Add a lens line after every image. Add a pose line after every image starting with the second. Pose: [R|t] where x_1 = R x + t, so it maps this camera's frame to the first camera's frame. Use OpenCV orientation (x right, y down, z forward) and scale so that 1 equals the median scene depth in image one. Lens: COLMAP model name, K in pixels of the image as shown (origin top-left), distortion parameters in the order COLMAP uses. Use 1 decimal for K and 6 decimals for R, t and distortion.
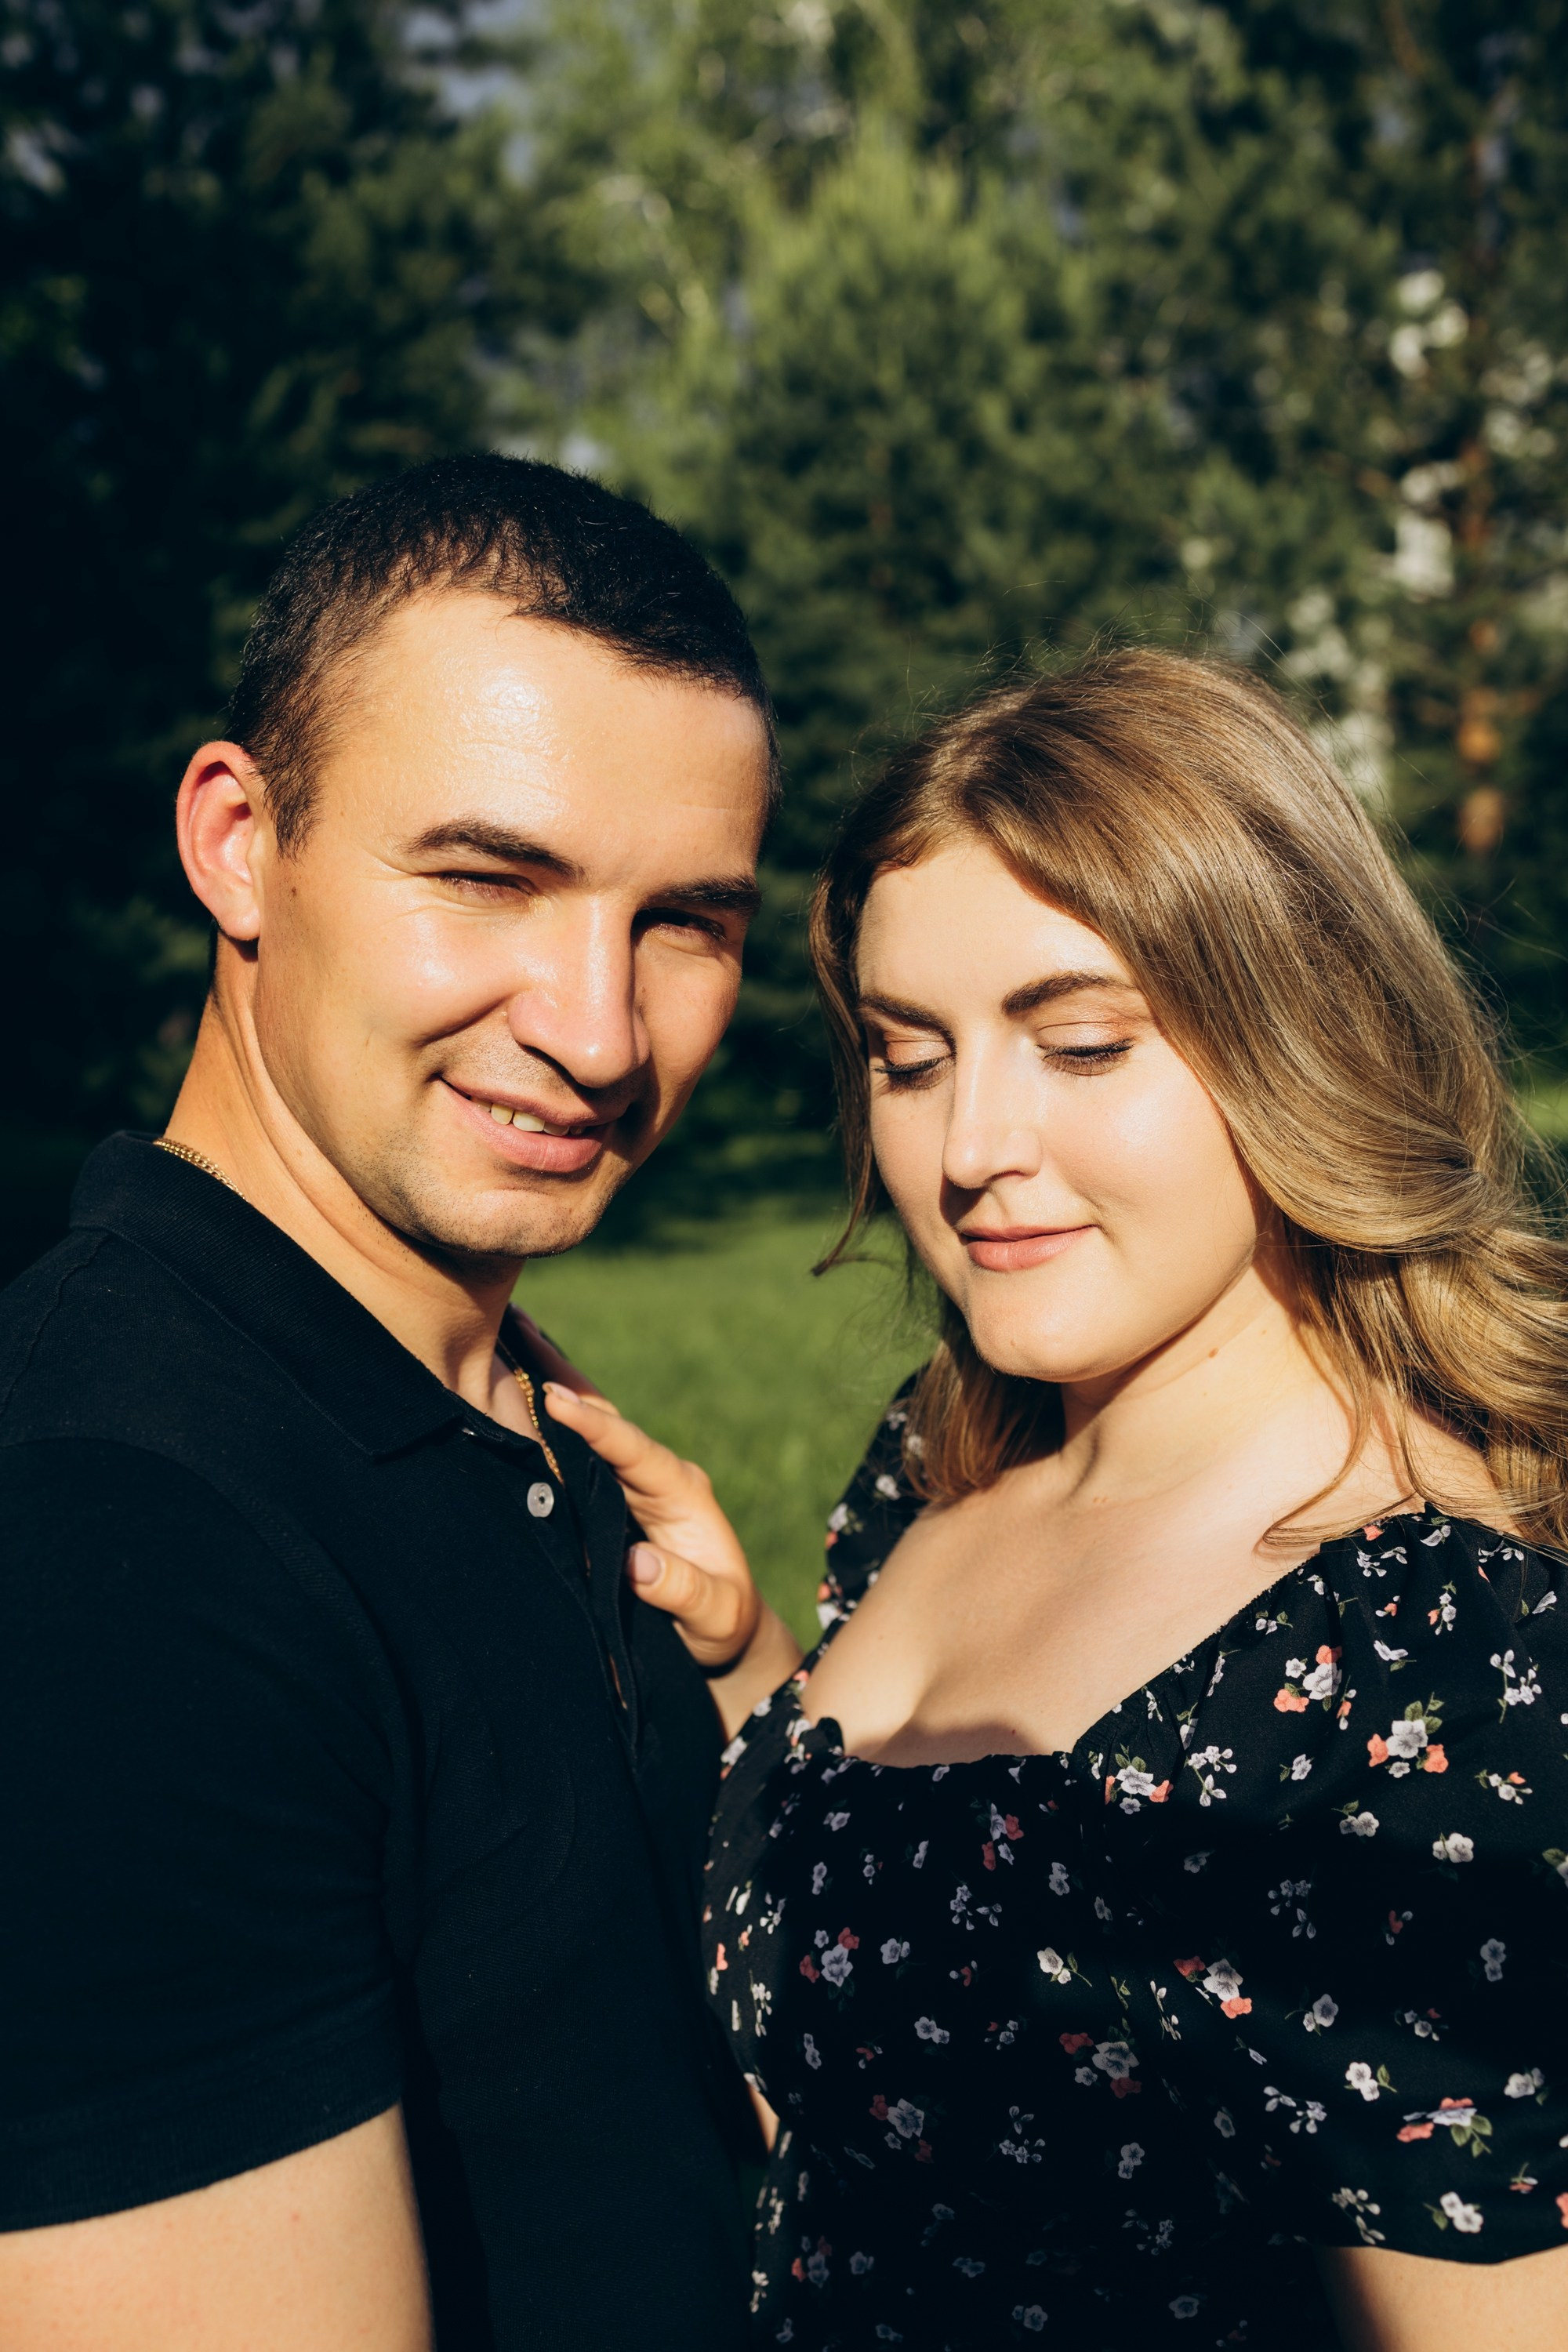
lens RADIAL K [[2359.2, 0, 784.0], [0, 2359.2, 1176.0], [0, 0, 1]] dist [0.008385, 0.009449]
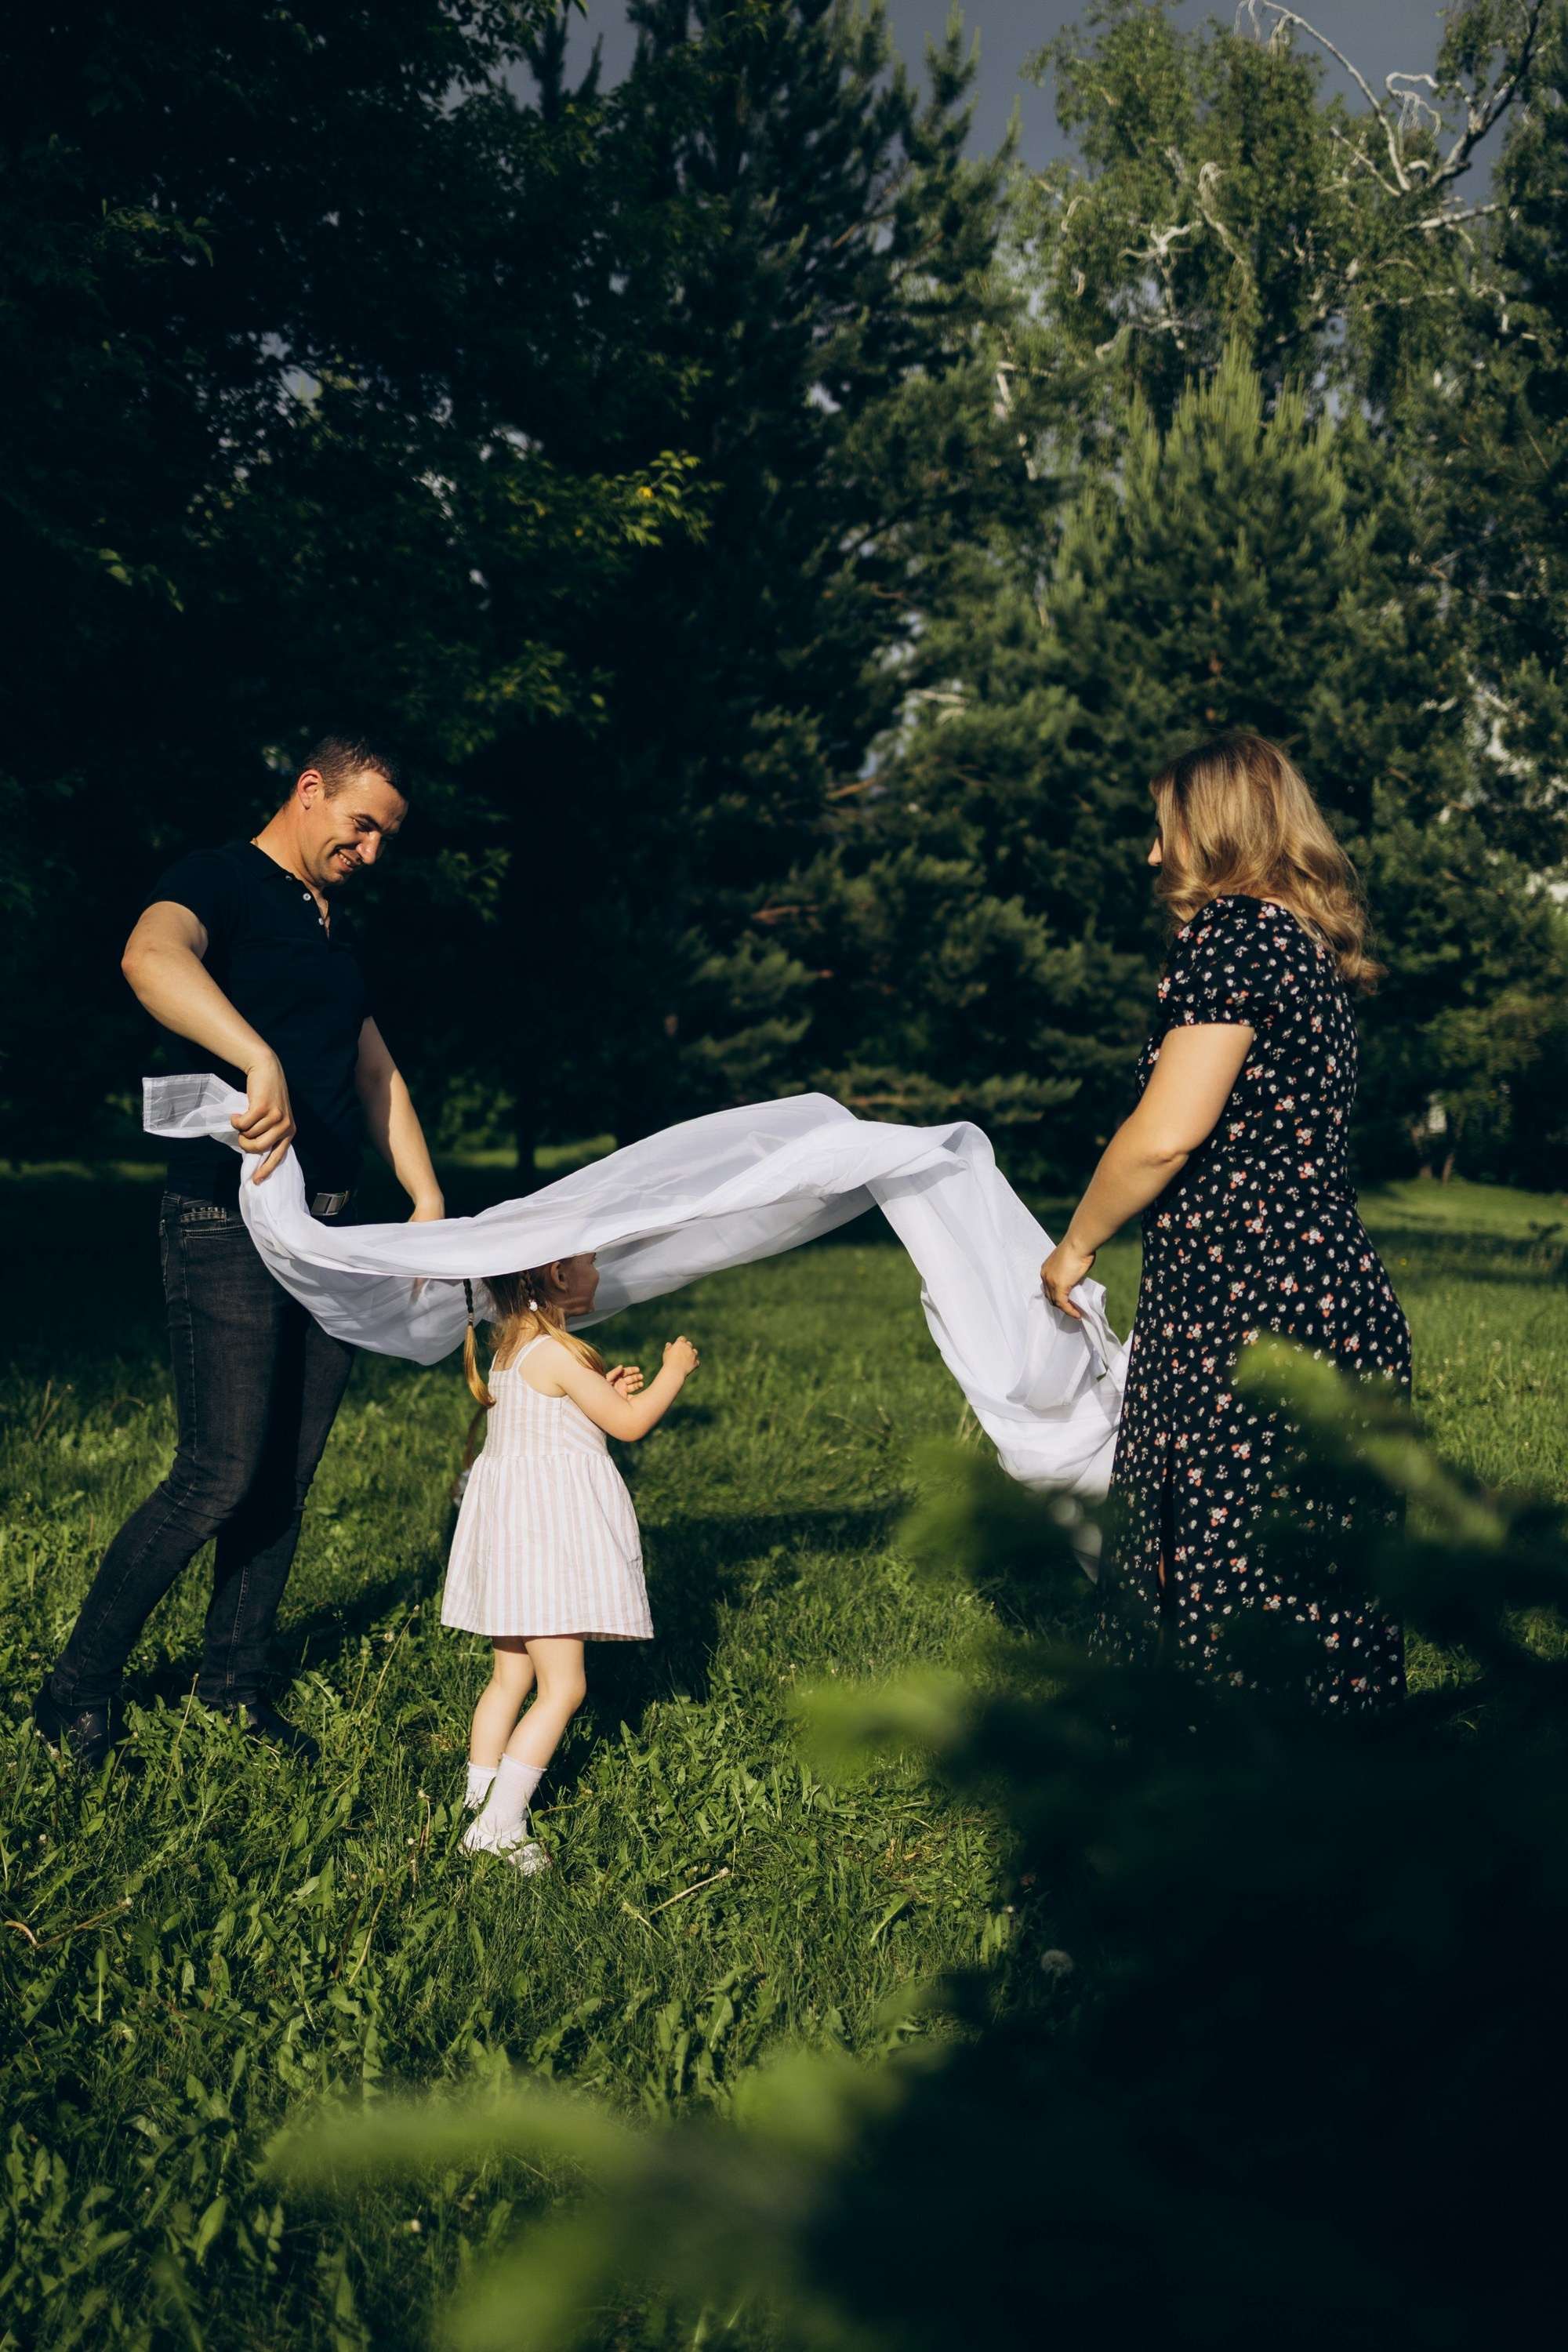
lens RADIAL K [[2359.2, 0, 784.0], [0, 2359.2, 1176.0], [0, 0, 1]] dist [0.008385, 0.009449]
pose [[0.993701, 0.084869, -0.073176, -0.079937], [-0.087786, 0.995429, -0.037600, 0.054702], [0.069651, 0.043787, 0.996610, -0.252153]]
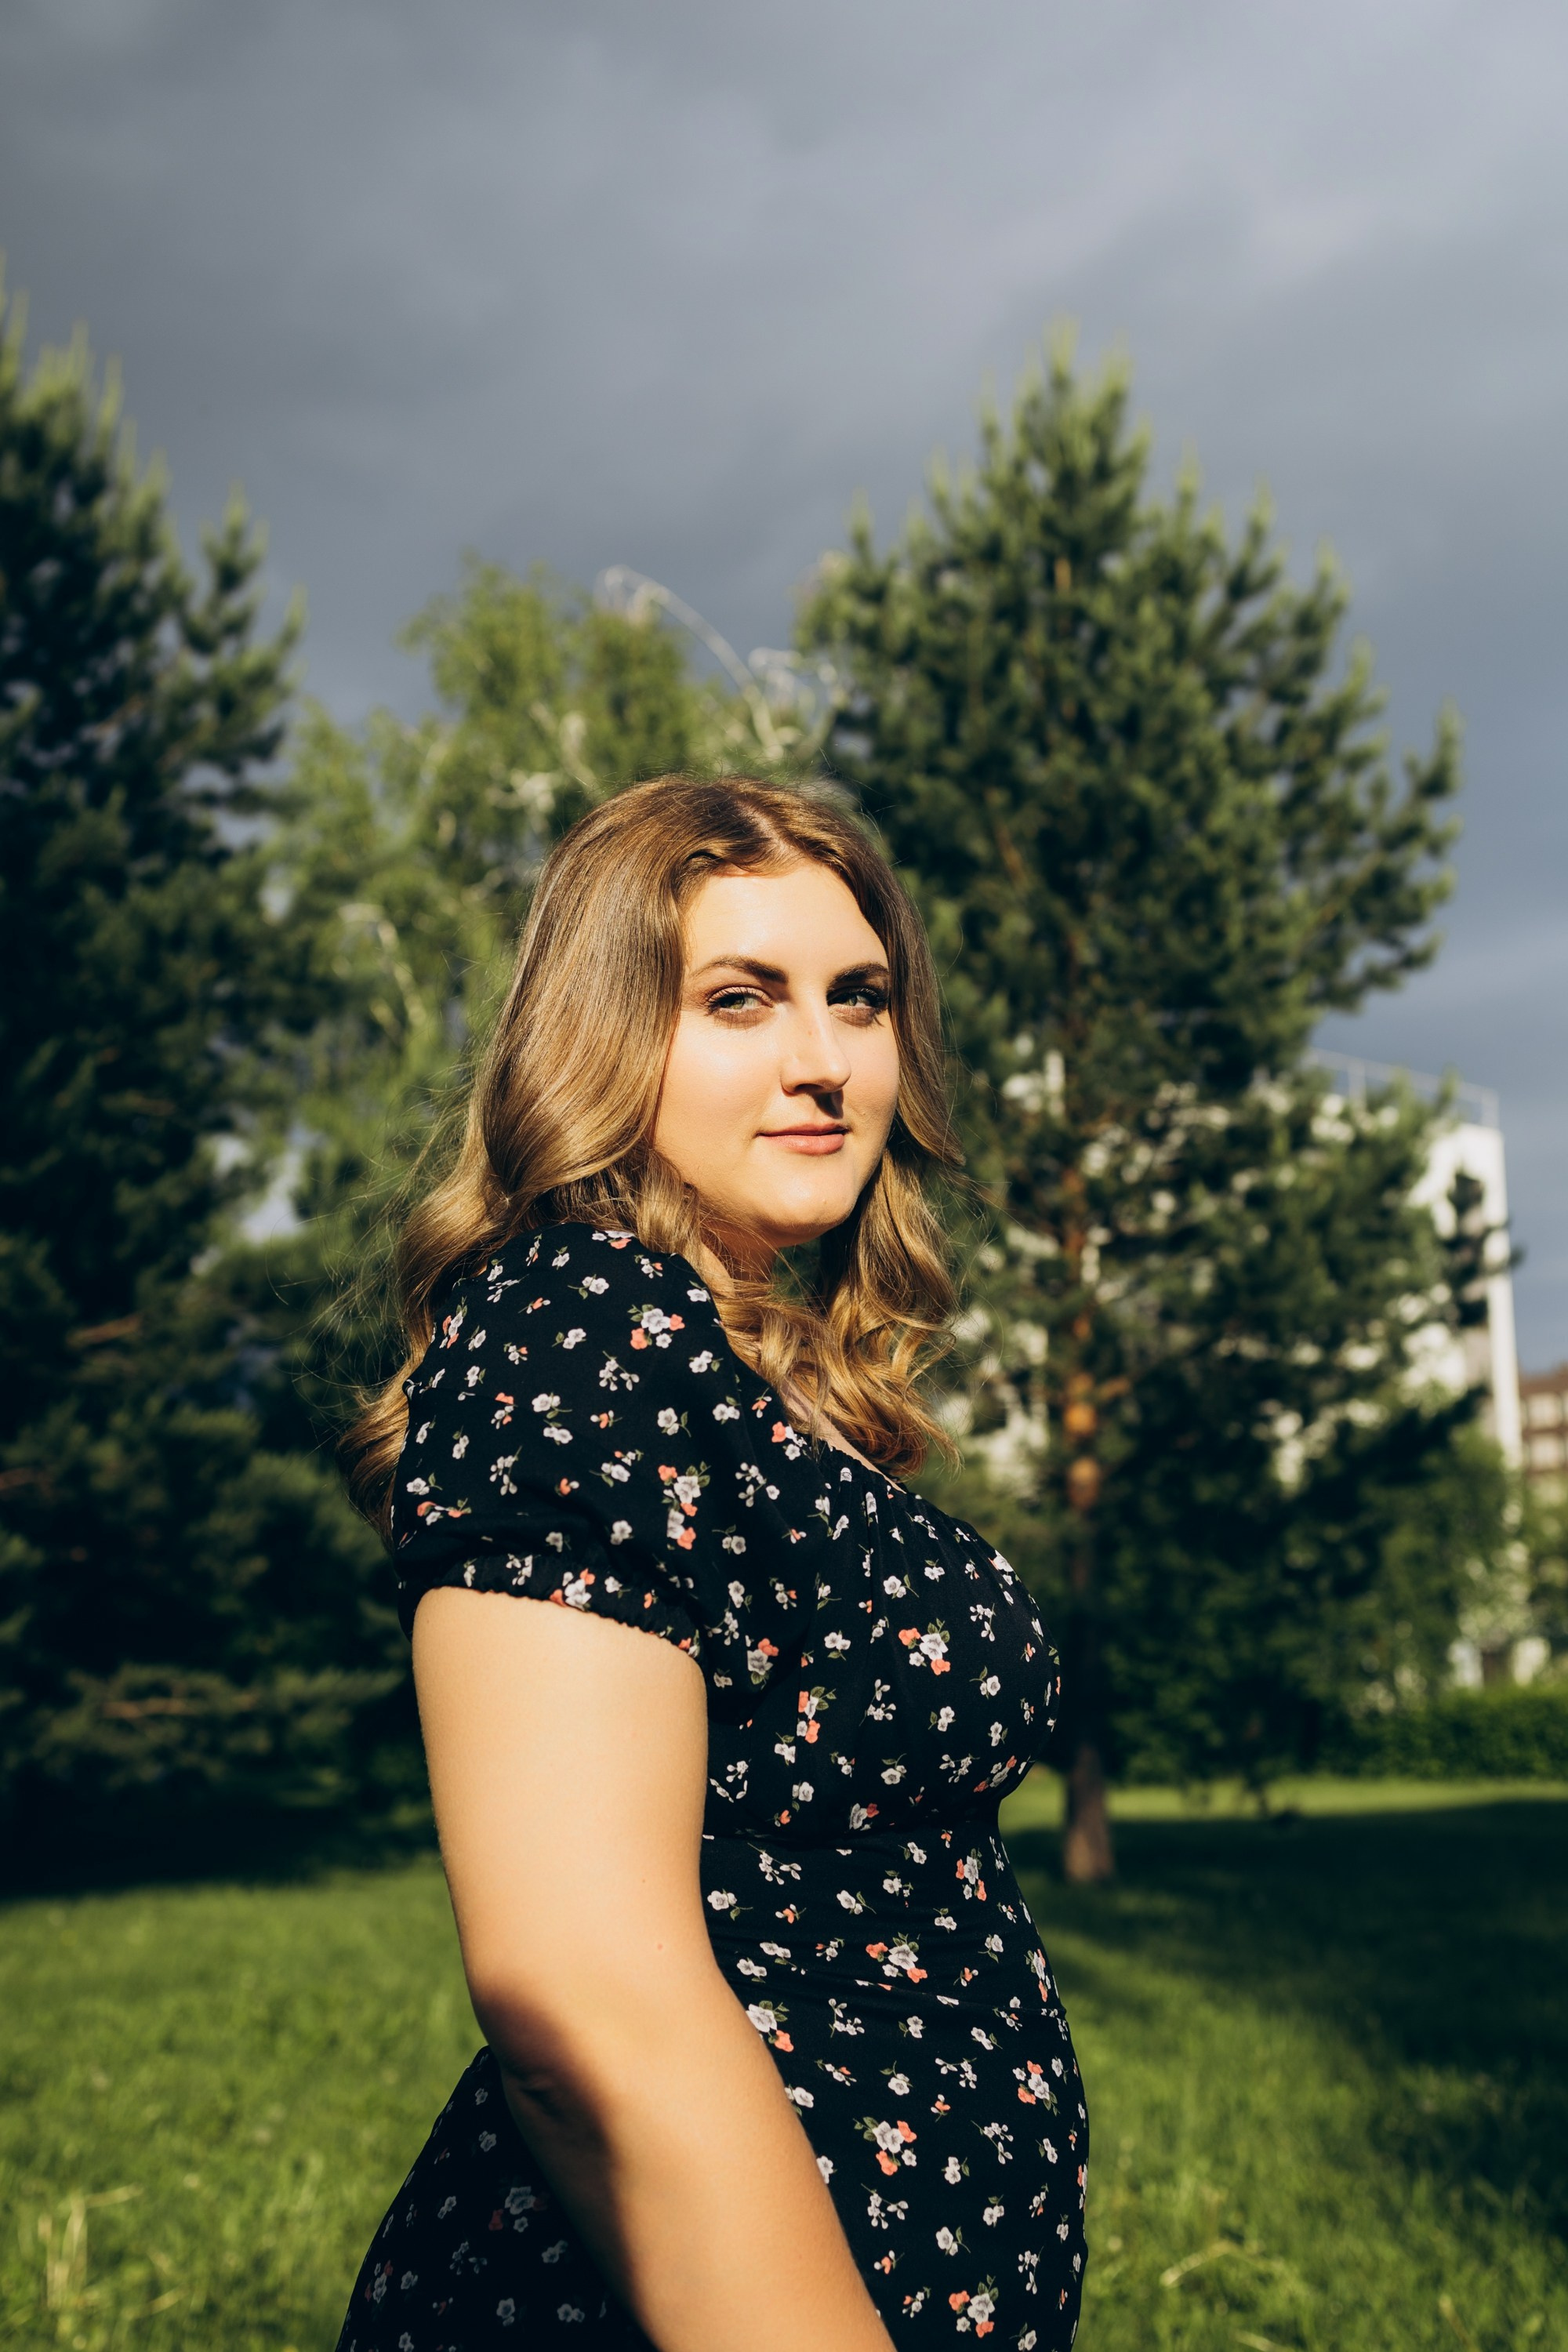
lens RADIAL K [[2359.2, 0, 784.0], [0, 2359.2, 1176.0], [0, 0, 1]] dist [0.008385, 0.009449]
pose [[0.990188, 0.065036, 0.123687, 0.000536], [-0.026570, 0.956575, -0.290274, 0.033782], [-0.137194, 0.284139, 0.948917, -0.087719]]
